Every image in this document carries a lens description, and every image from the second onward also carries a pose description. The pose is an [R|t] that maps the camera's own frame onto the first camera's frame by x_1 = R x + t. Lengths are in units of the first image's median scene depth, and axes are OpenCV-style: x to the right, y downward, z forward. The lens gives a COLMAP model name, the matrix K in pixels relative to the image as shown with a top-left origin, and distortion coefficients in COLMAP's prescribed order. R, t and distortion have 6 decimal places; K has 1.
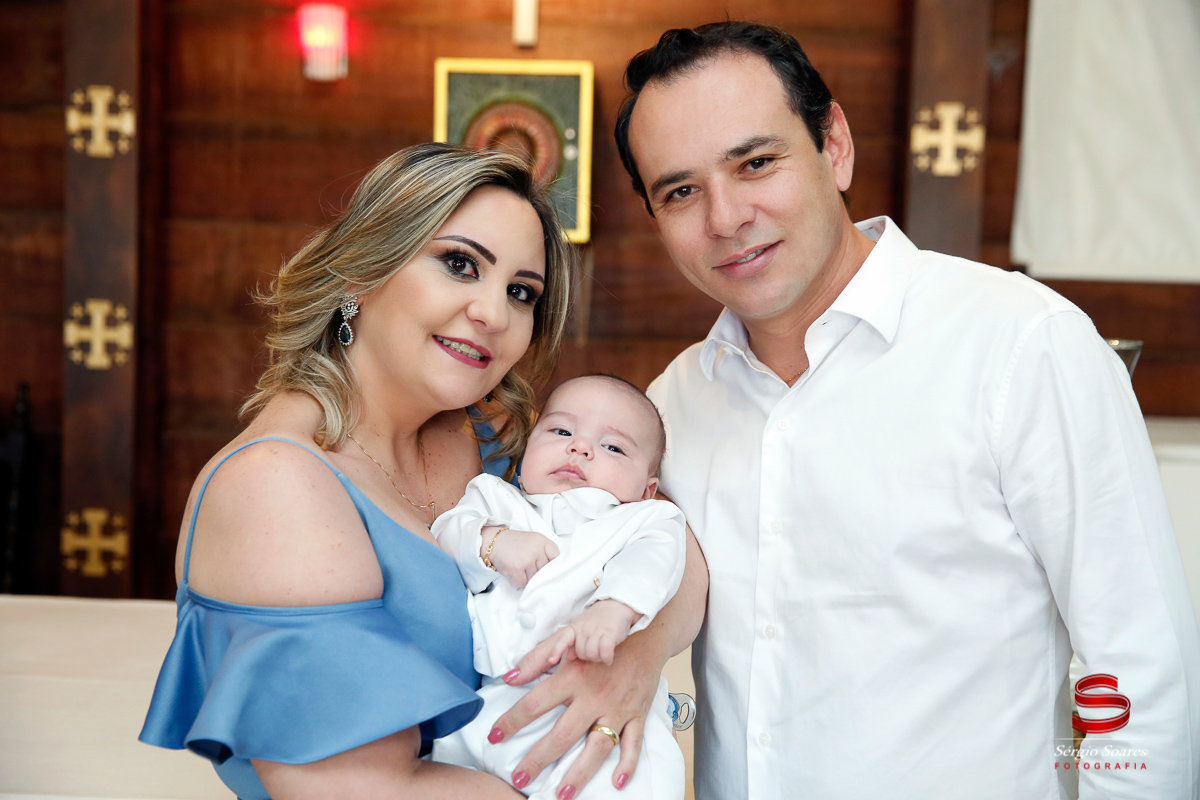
lens RADIAL K [[1690.0, 0, 595.1], [0, 1690.0, 405.9], [0, 0, 1]] dist [0.128637, 0.000000]
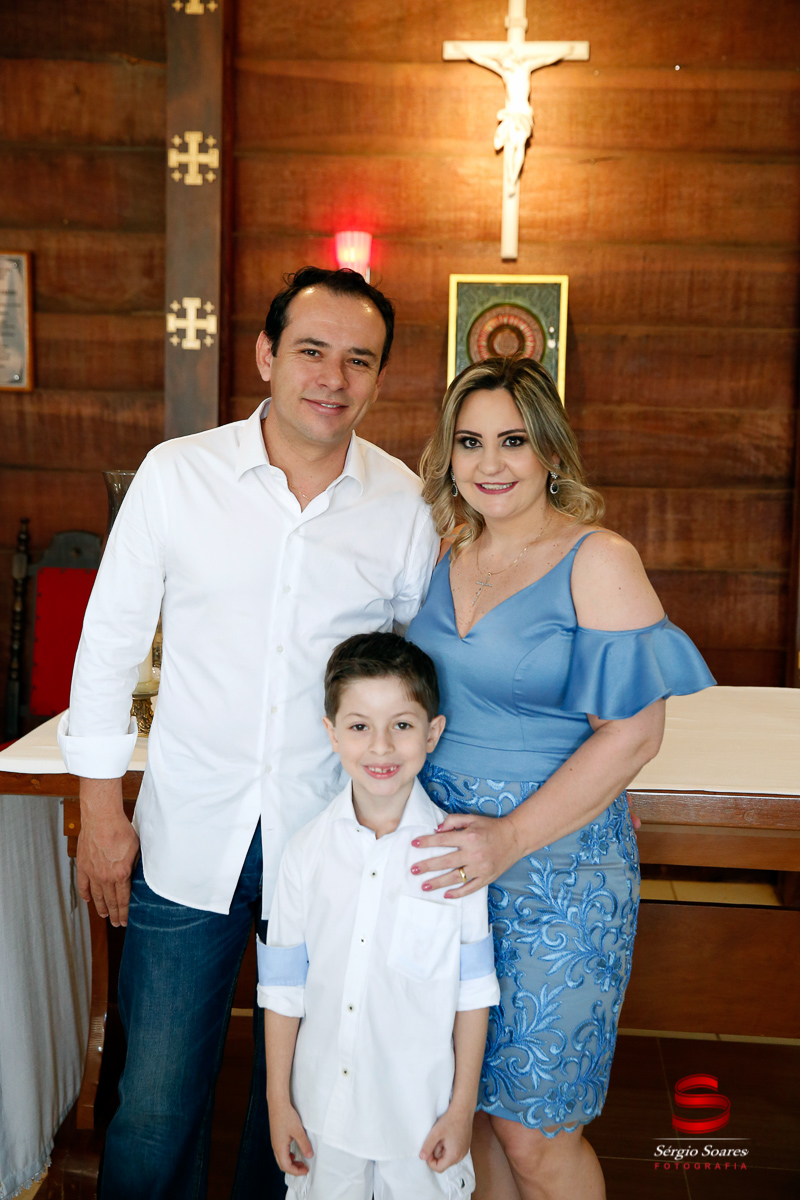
lens RADIAL K [[1606.0, 0, 401.5], [0, 1606.0, 608.8], [0, 0, 1]] dist [0.093887, 0.000000]
pose [[0.999582, -0.002464, -0.028800, -0.090228], [0.003579, 0.999244, 0.038709, 0.006512], [0.028683, -0.038795, 0.998835, -0.245958]]
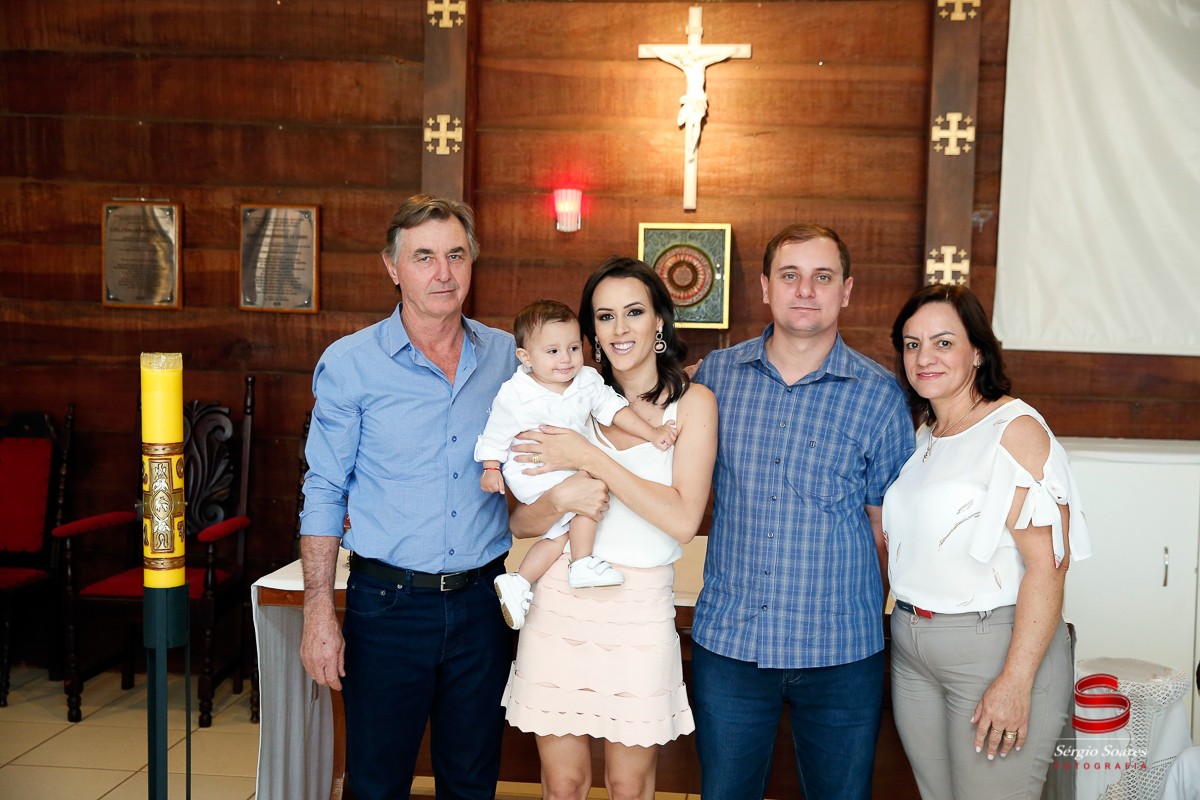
lens RADIAL K [[1458.8, 0, 599.9], [0, 1458.8, 409.2], [0, 0, 1]] dist [0.063297, 0.000000]
pose [[0.996436, 0.000950, -0.084345, -0.008366], [-0.003186, 0.999647, -0.026385, 0.018939], [0.084291, 0.026559, 0.996087, -0.419584]]
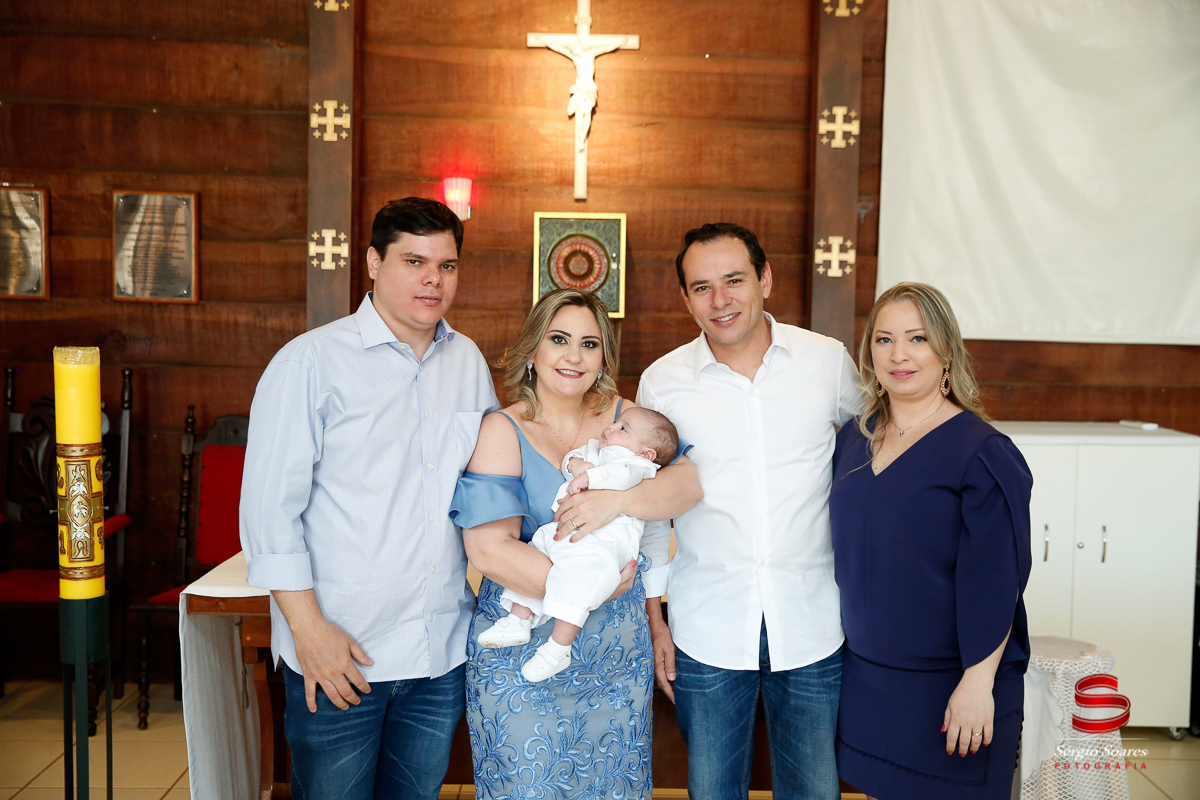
lens RADIAL K [[1398.8, 0, 597.0], [0, 1398.8, 408.3], [0, 0, 1]] dist [0.061274, 0.000000]
pose [[0.998869, -0.011738, 0.046070, -0.092093], [0.012468, 0.999801, -0.015594, 0.012769], [-0.045878, 0.016151, 0.998816, -0.365675]]
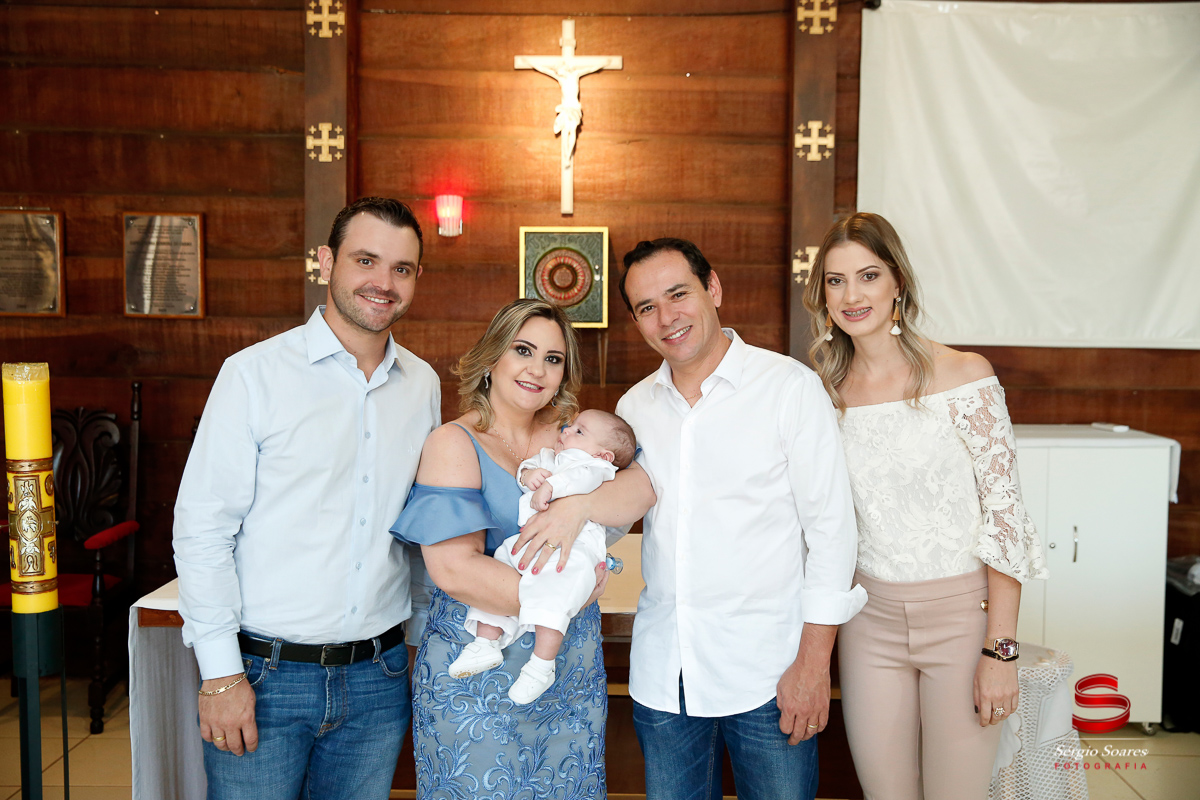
lens RADIAL K [[1275.5, 0, 599.9], [0, 1275.5, 406.4], [0, 0, 1]] dist [0.034213, 0.000000]
pose [[0.999662, -0.020608, 0.015852, -0.033195], [0.020908, 0.999600, -0.019051, 0.007390], [-0.015453, 0.019376, 0.999693, -0.292332]]
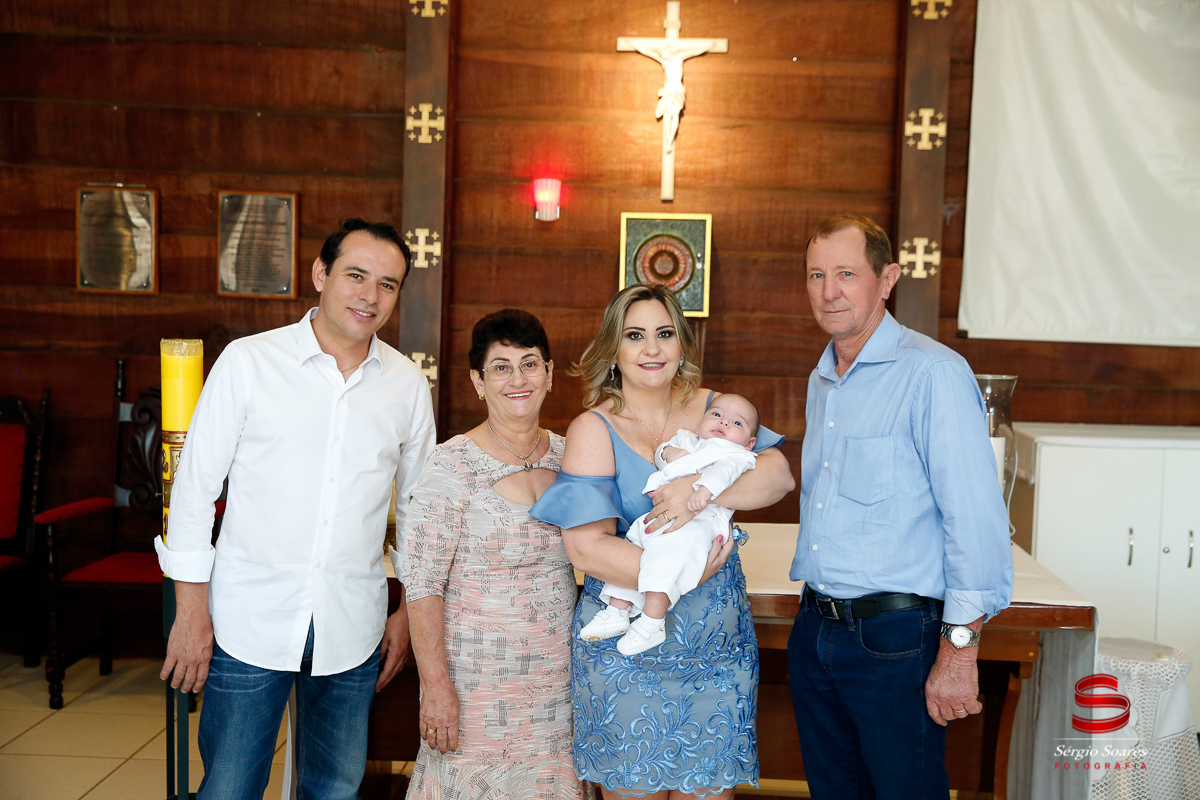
lens RADIAL K [[1393.0, 0, 598.2], [0, 1393.0, 407.3], [0, 0, 1]] dist [0.056119, 0.000000]
pose [[0.999826, 0.001722, -0.018573, -0.085141], [-0.002028, 0.999862, -0.016473, 0.015872], [0.018543, 0.016508, 0.999692, -0.385794]]
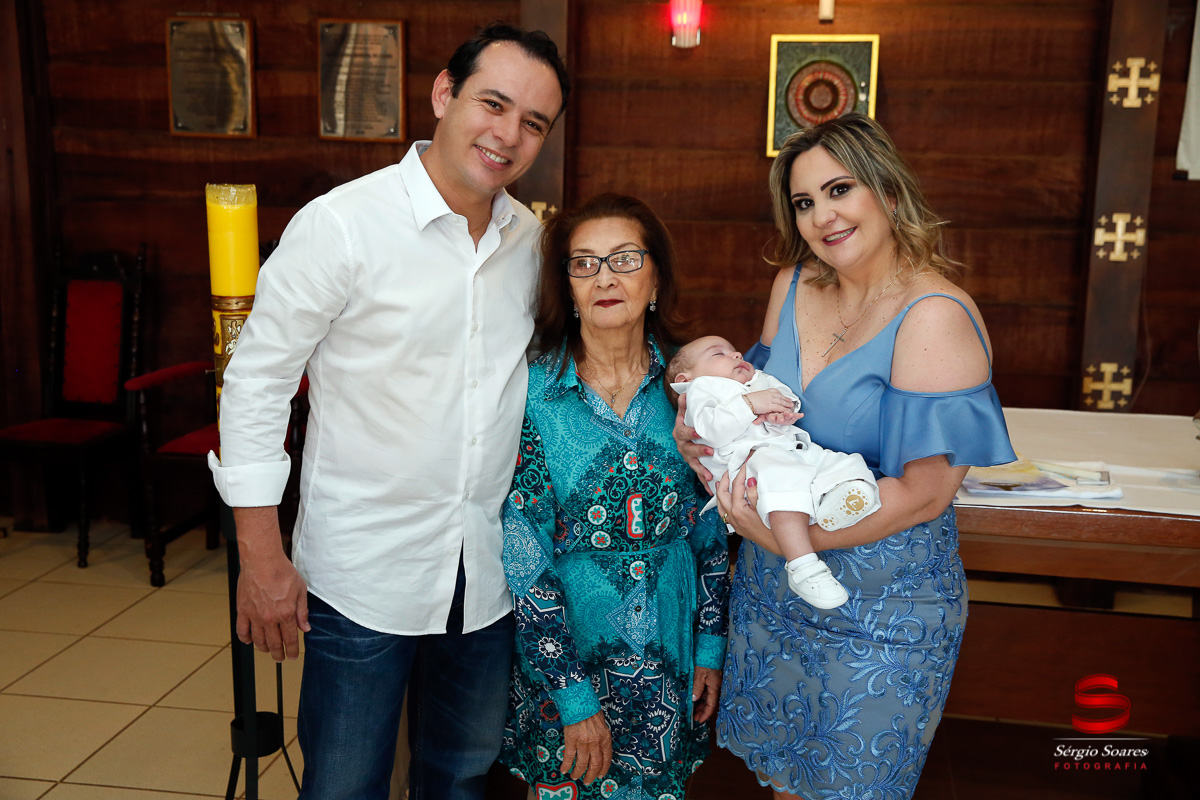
lens RADIAL K [[1393.0, 0, 594.7], [0, 1393.0, 405.8], [0, 0, 1]] dist [0.056119, 0.000000]
pose [[0.991936, 0.015424, -0.125800, -0.082910], [-0.004030, 0.995904, 0.090327, 0.006585], [0.126678, -0.089091, 0.987935, -0.229396]]
